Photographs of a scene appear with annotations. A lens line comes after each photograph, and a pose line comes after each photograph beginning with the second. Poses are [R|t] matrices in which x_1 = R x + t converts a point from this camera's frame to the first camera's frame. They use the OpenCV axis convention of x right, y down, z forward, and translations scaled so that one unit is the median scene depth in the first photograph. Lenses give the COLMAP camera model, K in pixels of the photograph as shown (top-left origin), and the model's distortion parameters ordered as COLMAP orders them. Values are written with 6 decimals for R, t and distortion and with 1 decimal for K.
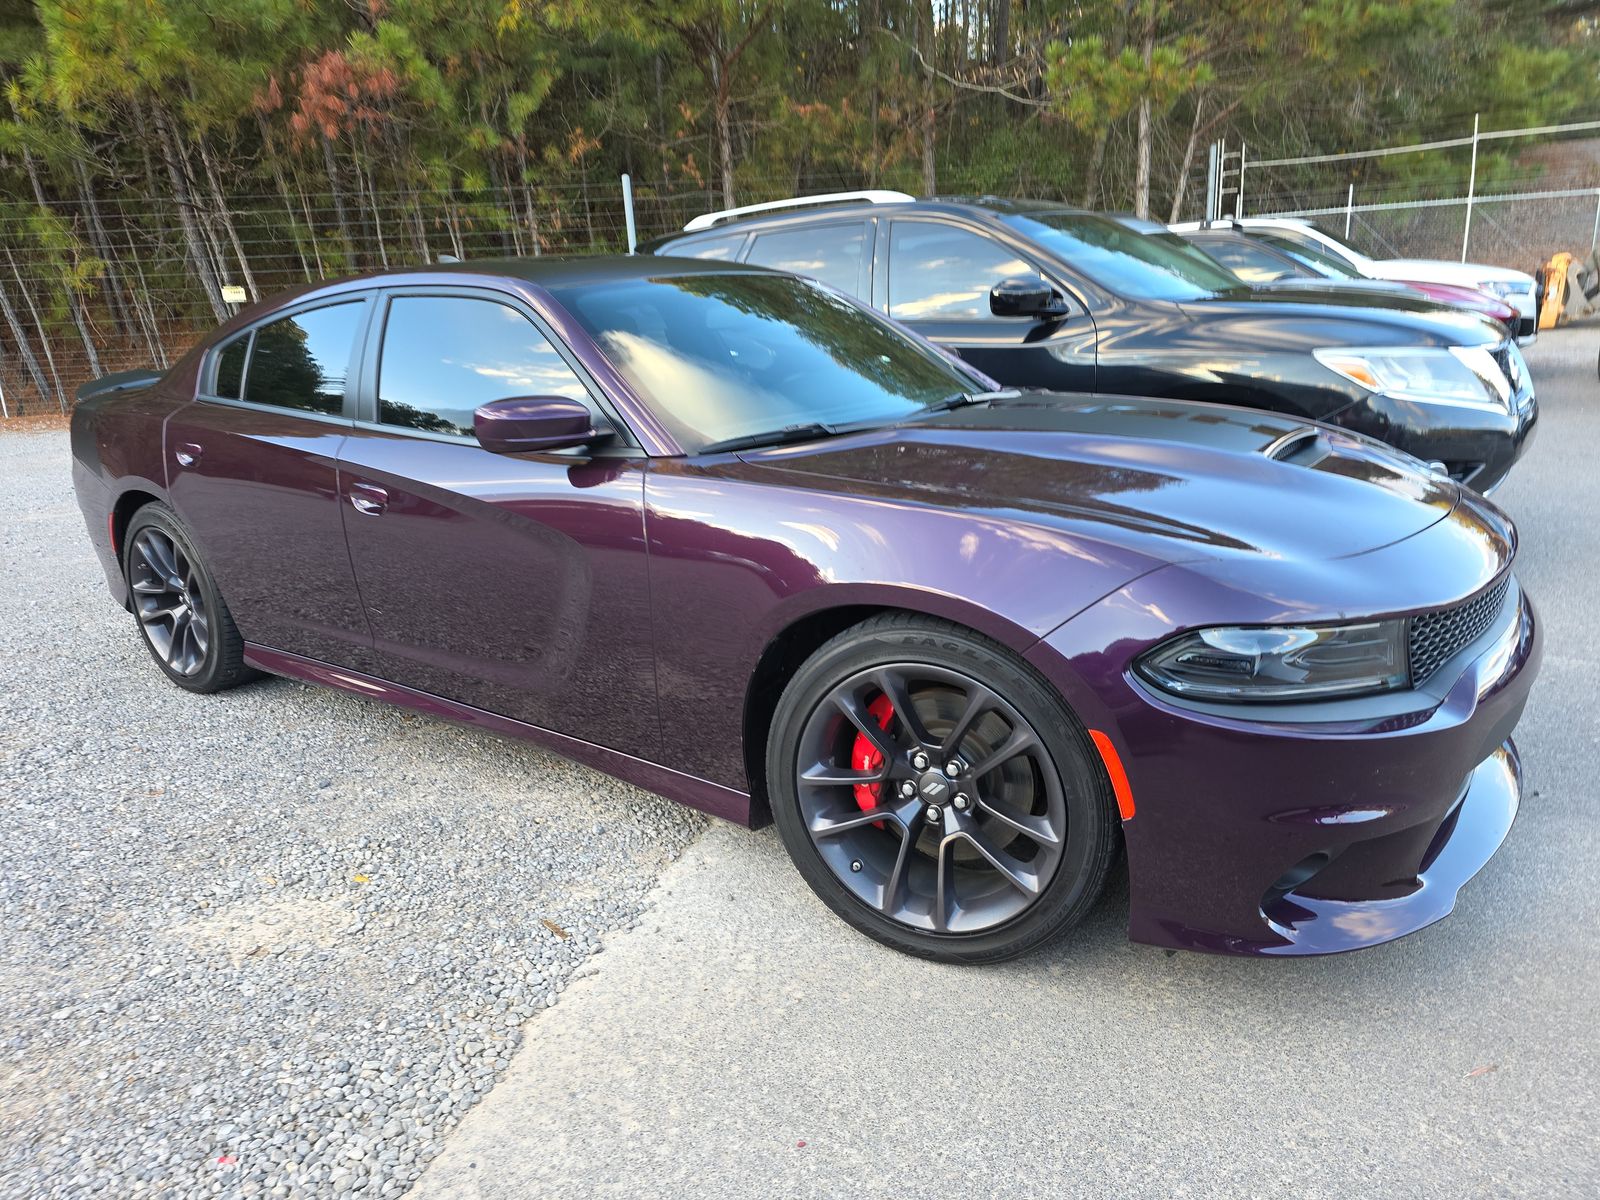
lens RADIAL K [[1056.9, 0, 799.8], [0, 1056.9, 596.1], [0, 0, 1]] dist [0.005195, 0.004133]
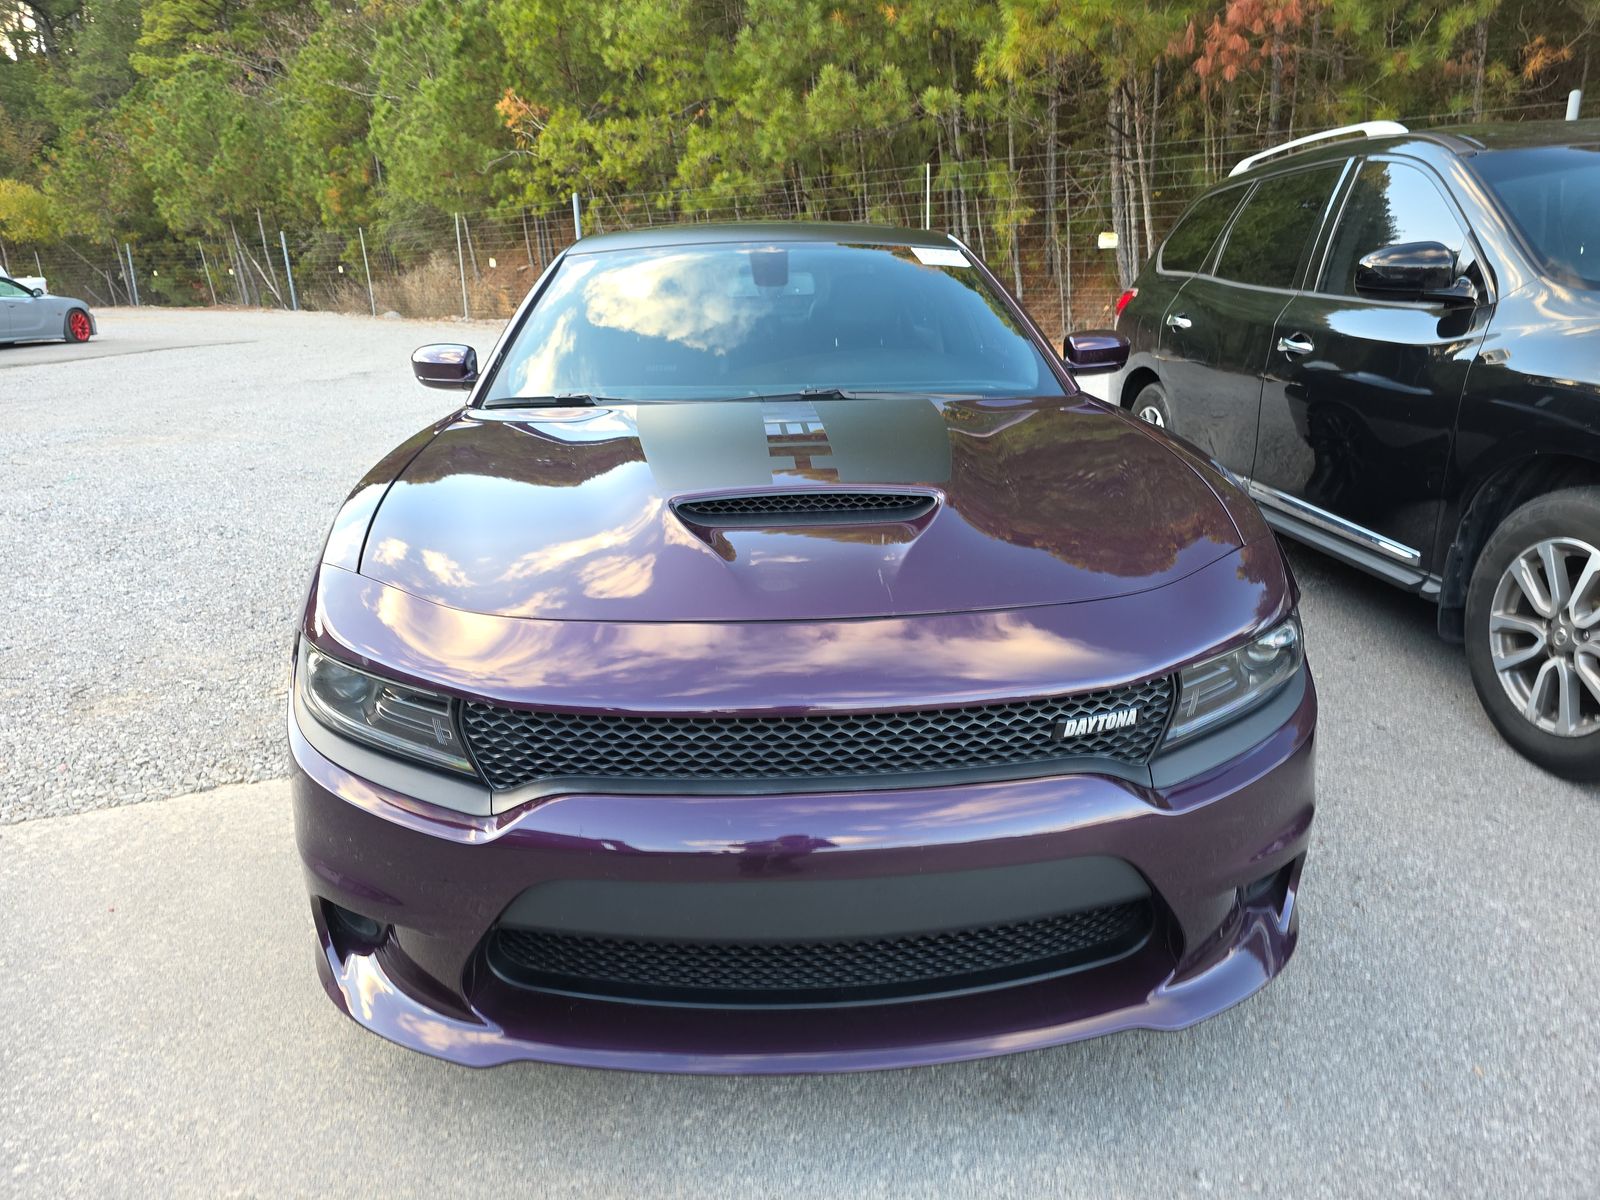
lens RADIAL K [[1083.9, 0, 798.7], [0, 1083.9, 601.2], [0, 0, 1]] dist [-0.006225, -0.003249]
pose [[0.650623, 0.248260, -0.717675, 0.133630], [-0.214999, 0.966606, 0.139459, -0.021406], [0.728330, 0.063565, 0.682271, 0.063198]]
